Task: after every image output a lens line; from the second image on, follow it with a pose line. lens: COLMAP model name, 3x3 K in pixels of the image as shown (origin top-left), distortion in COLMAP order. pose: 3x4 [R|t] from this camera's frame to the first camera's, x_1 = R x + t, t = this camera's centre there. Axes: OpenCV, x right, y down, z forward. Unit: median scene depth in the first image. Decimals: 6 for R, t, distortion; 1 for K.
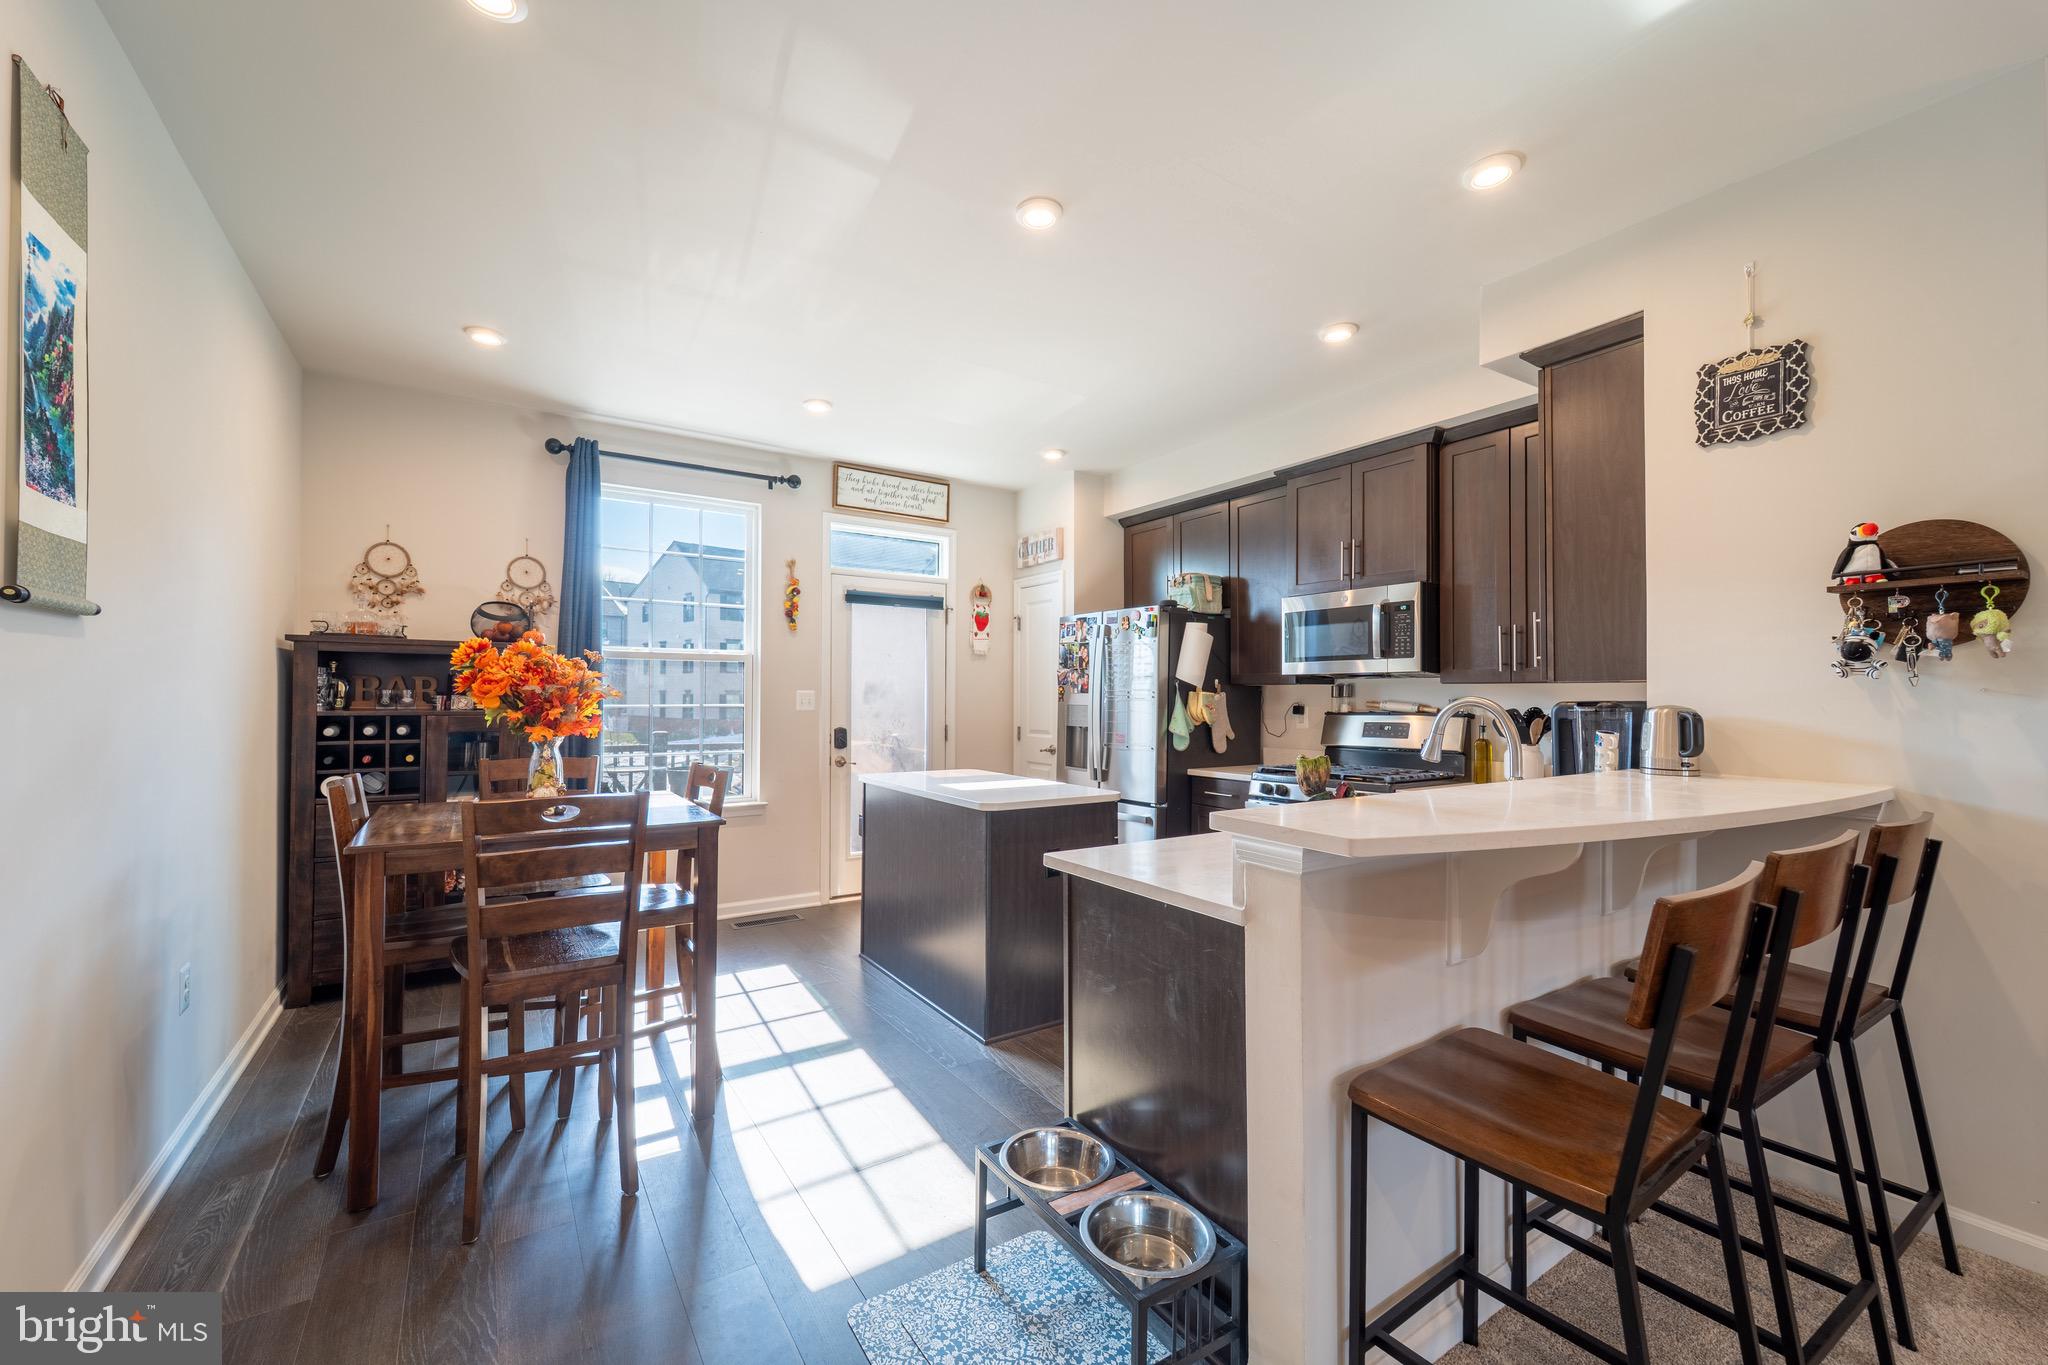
lens RADIAL K [[814.0, 0, 1028.5], [0, 814.0, 688.7], [0, 0, 1]] dist [0.002841, -0.001435]
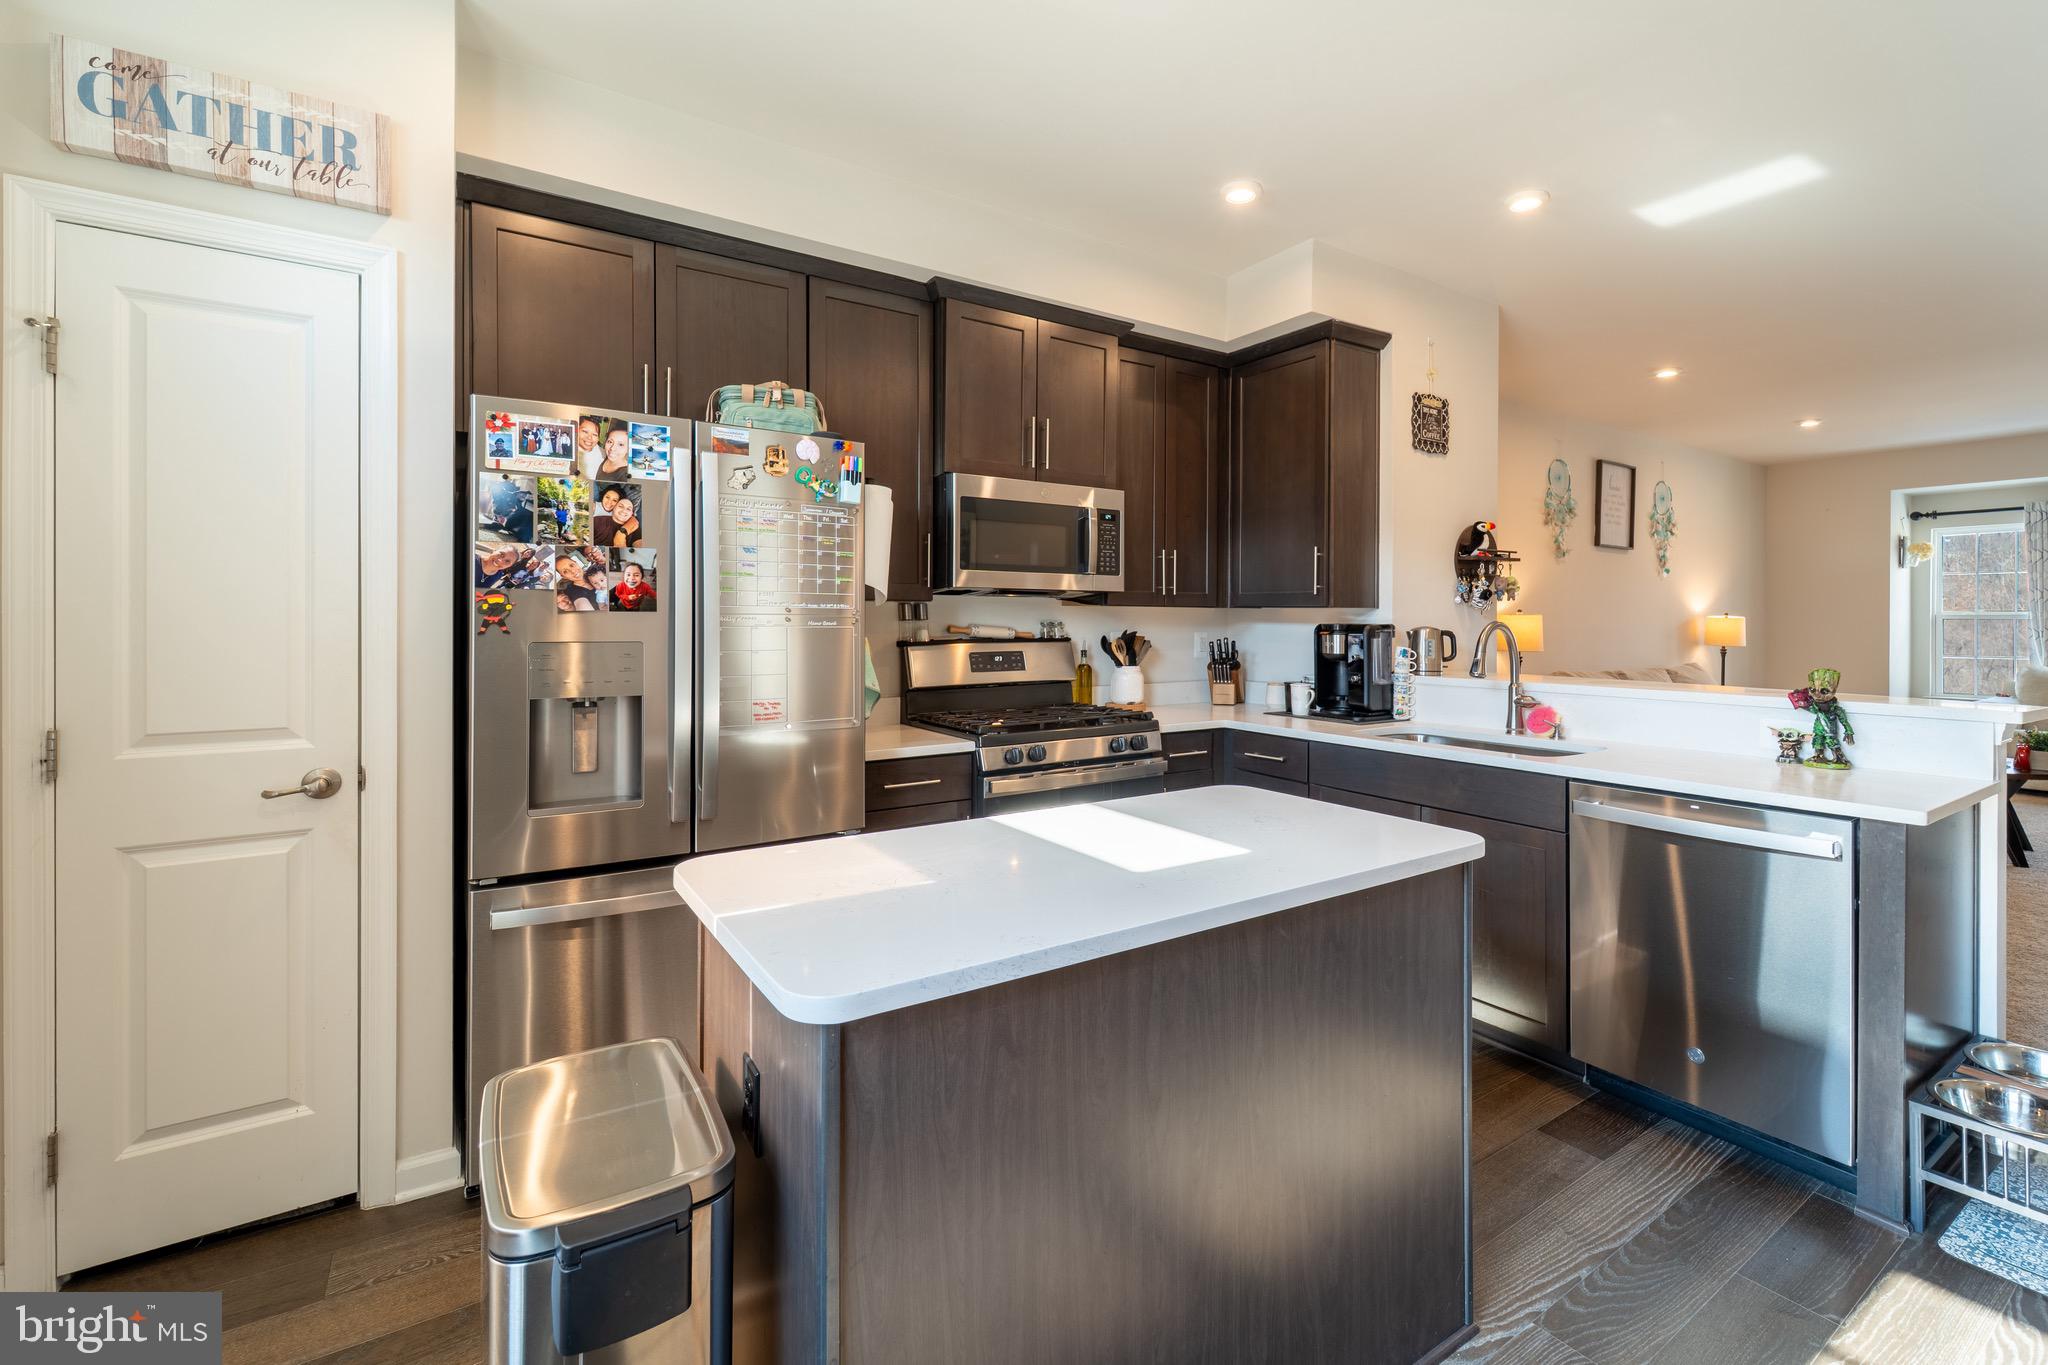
lens RADIAL K [[893.6, 0, 1069.1], [0, 893.6, 624.5], [0, 0, 1]] dist [0.003624, -0.000707]
pose [[-0.010541, -0.006948, 0.999920, -0.447985], [-0.011019, 0.999916, 0.006832, 0.007903], [-0.999884, -0.010946, -0.010616, 0.956453]]
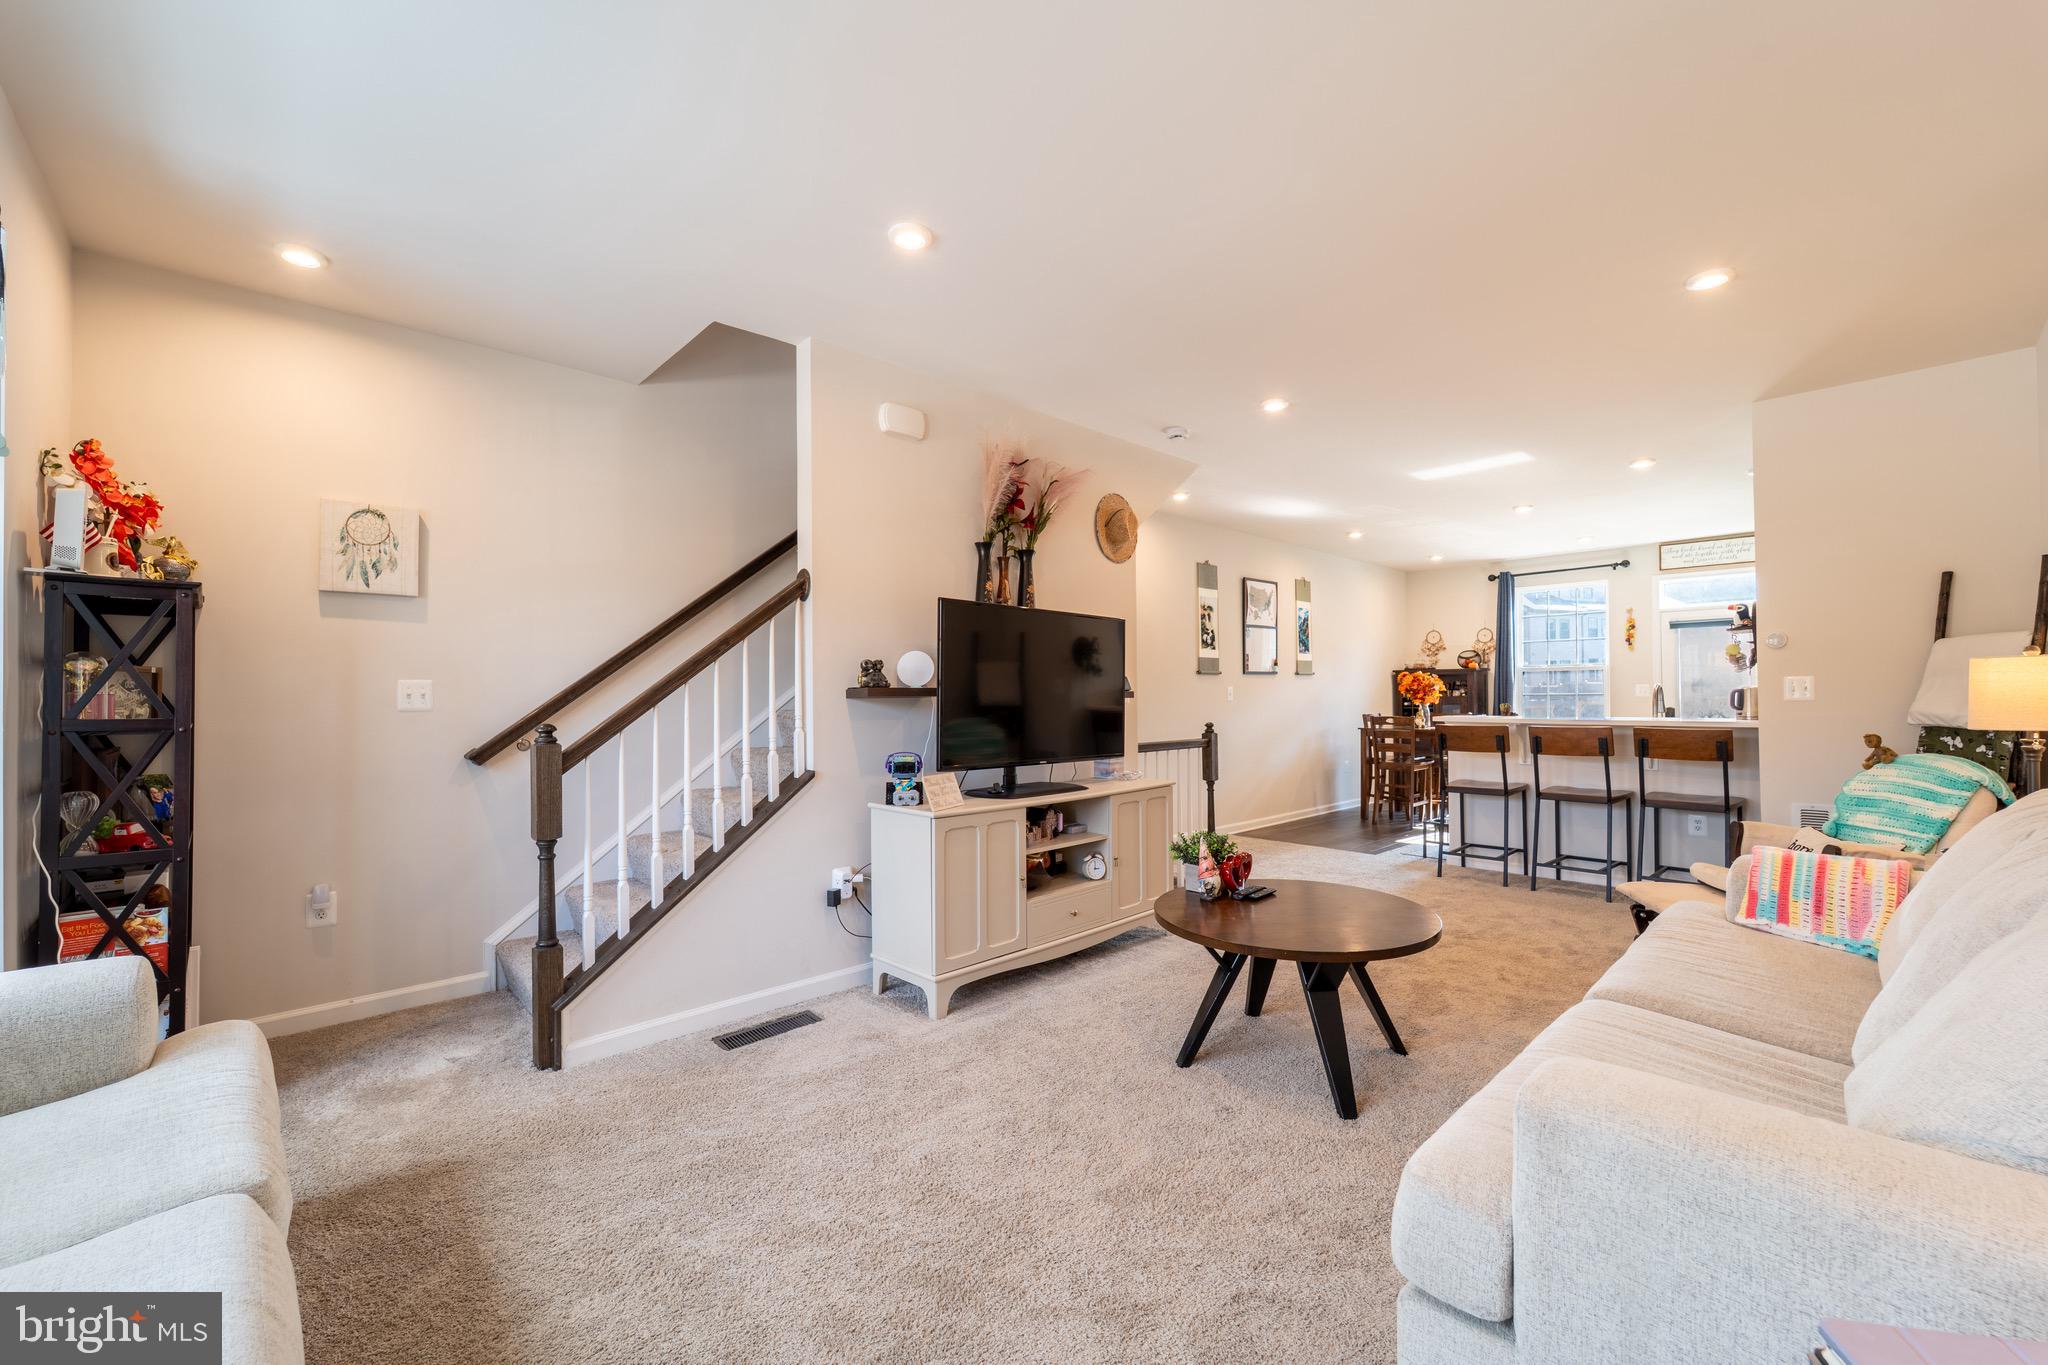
lens RADIAL K [[814.0, 0, 1027.9], [0, 814.0, 689.1], [0, 0, 1]] dist [0.002841, -0.001435]
pose [[0.171296, -0.015174, -0.985103, 1.436682], [0.017870, 0.999765, -0.012293, 0.010989], [0.985058, -0.015498, 0.171527, -0.654361]]
